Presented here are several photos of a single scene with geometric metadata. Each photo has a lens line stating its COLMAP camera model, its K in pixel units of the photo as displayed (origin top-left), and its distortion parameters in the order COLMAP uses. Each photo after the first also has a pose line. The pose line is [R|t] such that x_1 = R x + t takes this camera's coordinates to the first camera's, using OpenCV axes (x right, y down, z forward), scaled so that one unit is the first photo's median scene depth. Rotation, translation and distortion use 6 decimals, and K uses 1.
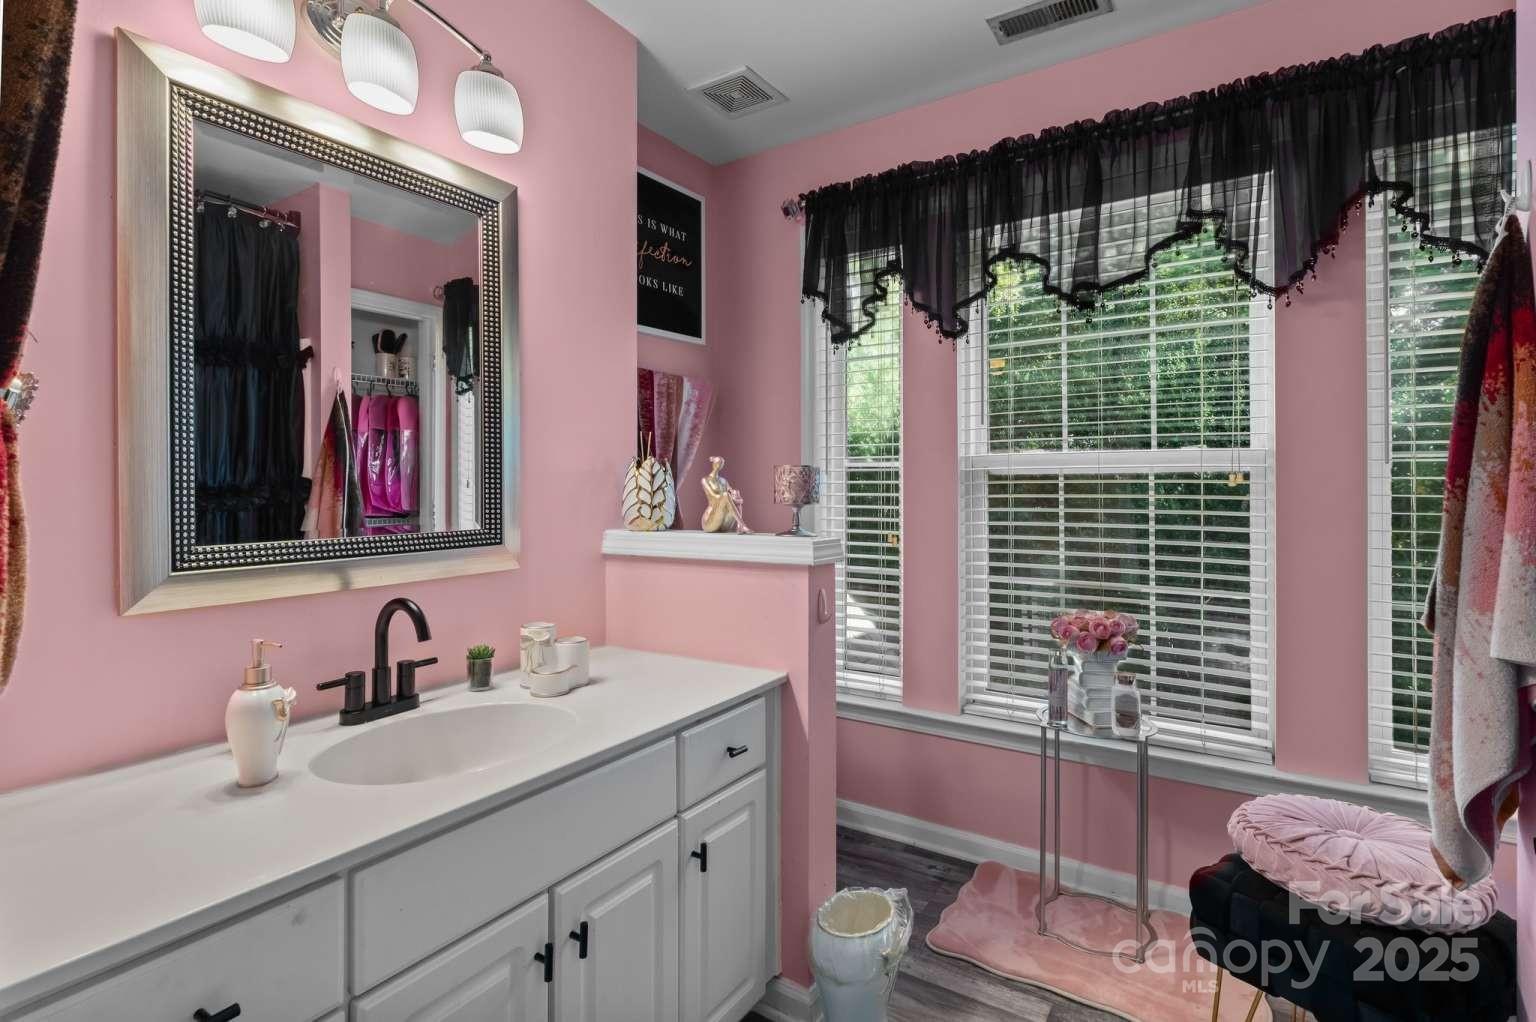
lens RADIAL K [[761.3, 0, 769.0], [0, 761.3, 476.0], [0, 0, 1]] dist [0.000987, -0.000541]
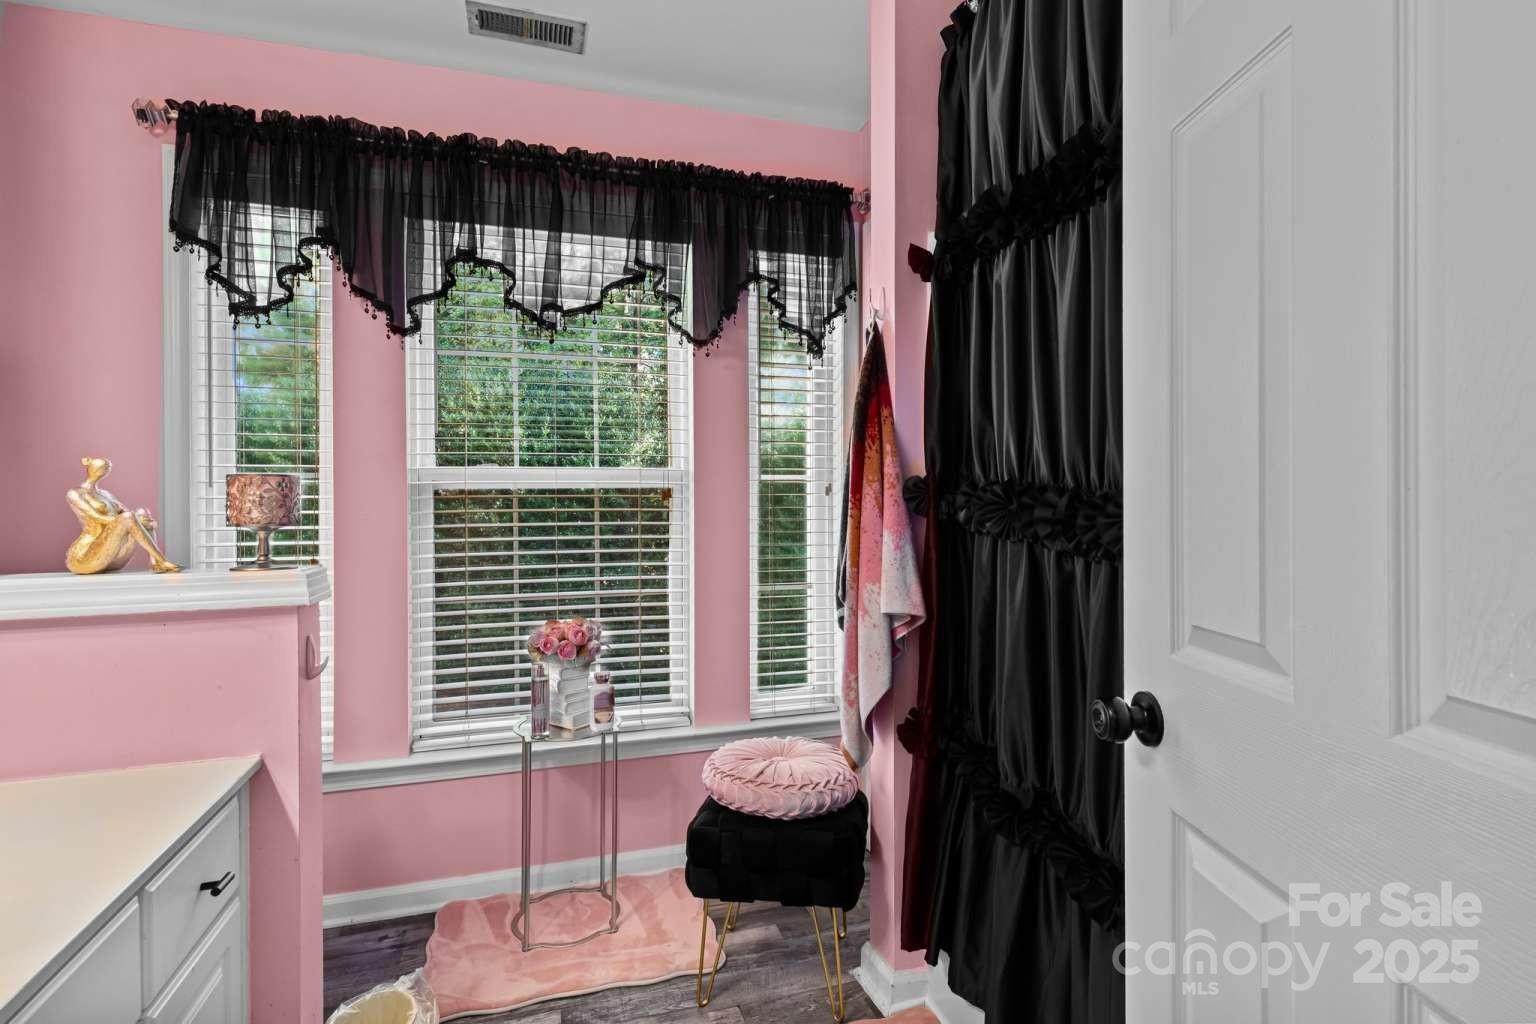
lens RADIAL K [[743.8, 0, 767.5], [0, 743.8, 495.6], [0, 0, 1]] dist [0.002534, 0.000435]
pose [[0.630244, 0.001212, 0.776396, -0.193242], [-0.006094, 0.999976, 0.003386, 0.001205], [-0.776373, -0.006866, 0.630236, 0.139583]]
